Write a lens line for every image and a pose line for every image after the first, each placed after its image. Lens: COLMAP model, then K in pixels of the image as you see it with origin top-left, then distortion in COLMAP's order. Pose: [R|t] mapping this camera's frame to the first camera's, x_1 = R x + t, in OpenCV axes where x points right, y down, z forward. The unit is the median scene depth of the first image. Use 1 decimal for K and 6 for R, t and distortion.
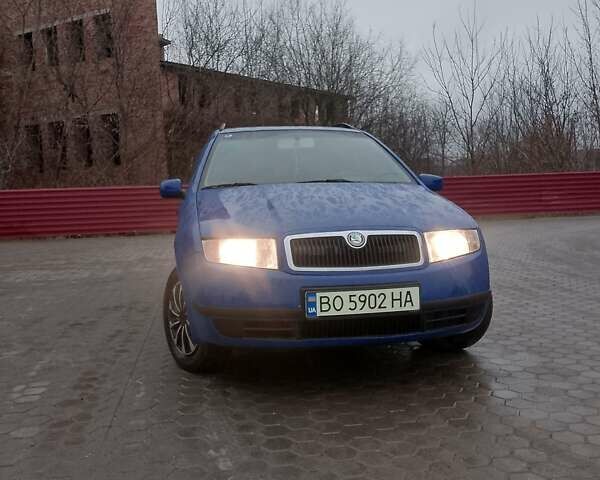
lens RADIAL K [[645.7, 0, 298.8], [0, 645.7, 227.7], [0, 0, 1]] dist [0.107019, -0.150316]
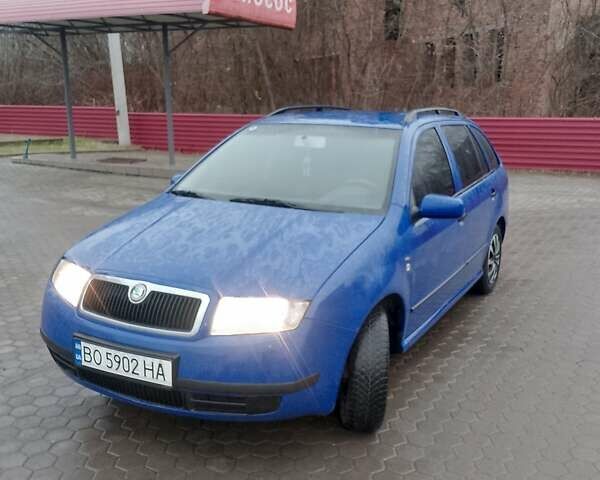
lens RADIAL K [[655.9, 0, 298.8], [0, 655.9, 222.7], [0, 0, 1]] dist [0.064683, -0.022860]
pose [[0.780102, 0.150615, -0.607253, 0.809989], [-0.067363, 0.985169, 0.157811, -0.239594], [0.622016, -0.082202, 0.778678, 0.417695]]
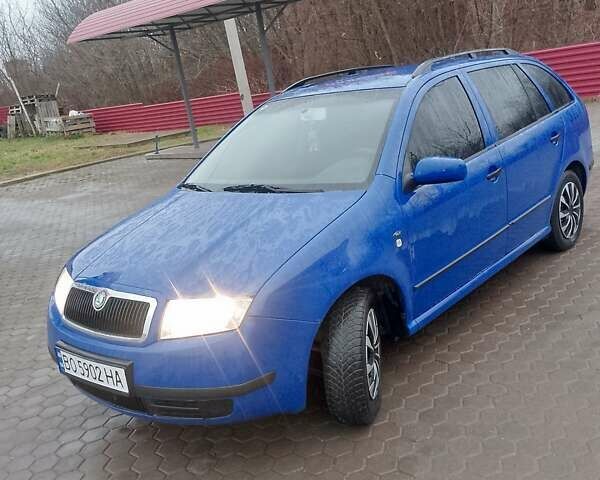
lens RADIAL K [[645.7, 0, 298.8], [0, 645.7, 227.7], [0, 0, 1]] dist [0.107019, -0.150316]
pose [[0.617534, 0.116952, -0.777801, 0.960081], [0.091212, 0.971564, 0.218504, -0.254866], [0.781238, -0.205879, 0.589306, 0.688443]]
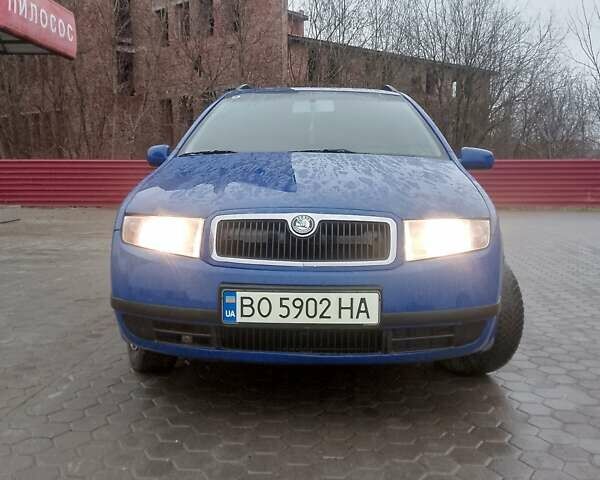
lens RADIAL K [[645.7, 0, 298.8], [0, 645.7, 227.7], [0, 0, 1]] dist [0.107019, -0.150316]
pose [[0.975311, 0.052571, -0.214488, 0.244162], [-0.045775, 0.998283, 0.036536, -0.005854], [0.216040, -0.025816, 0.976043, 0.255311]]
